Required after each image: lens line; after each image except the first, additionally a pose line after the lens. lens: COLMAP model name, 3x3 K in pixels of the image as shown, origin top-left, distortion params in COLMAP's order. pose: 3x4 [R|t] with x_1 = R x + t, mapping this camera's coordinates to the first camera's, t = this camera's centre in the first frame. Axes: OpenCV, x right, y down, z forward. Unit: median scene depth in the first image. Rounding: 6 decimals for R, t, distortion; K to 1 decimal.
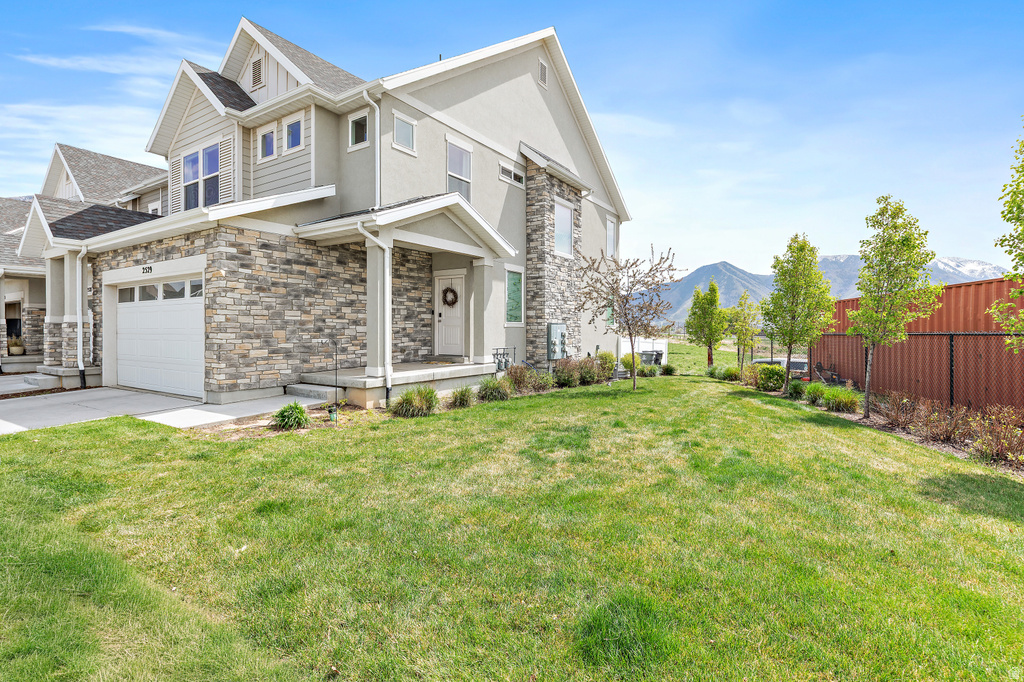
lens RADIAL K [[483.0, 0, 528.4], [0, 483.0, 326.8], [0, 0, 1]] dist [0.000098, -0.000421]
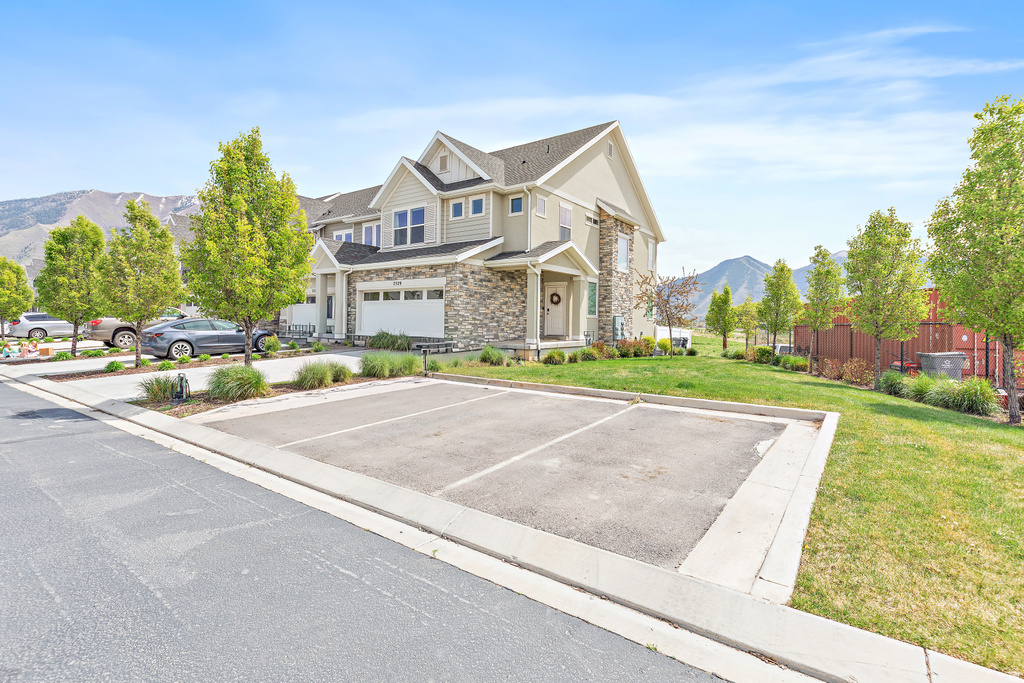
lens RADIAL K [[473.6, 0, 529.5], [0, 473.6, 316.3], [0, 0, 1]] dist [0.000116, -0.000087]
pose [[0.998885, 0.011781, -0.045717, -0.187409], [-0.012038, 0.999913, -0.005338, 0.005918], [0.045650, 0.005883, 0.998940, -0.612938]]
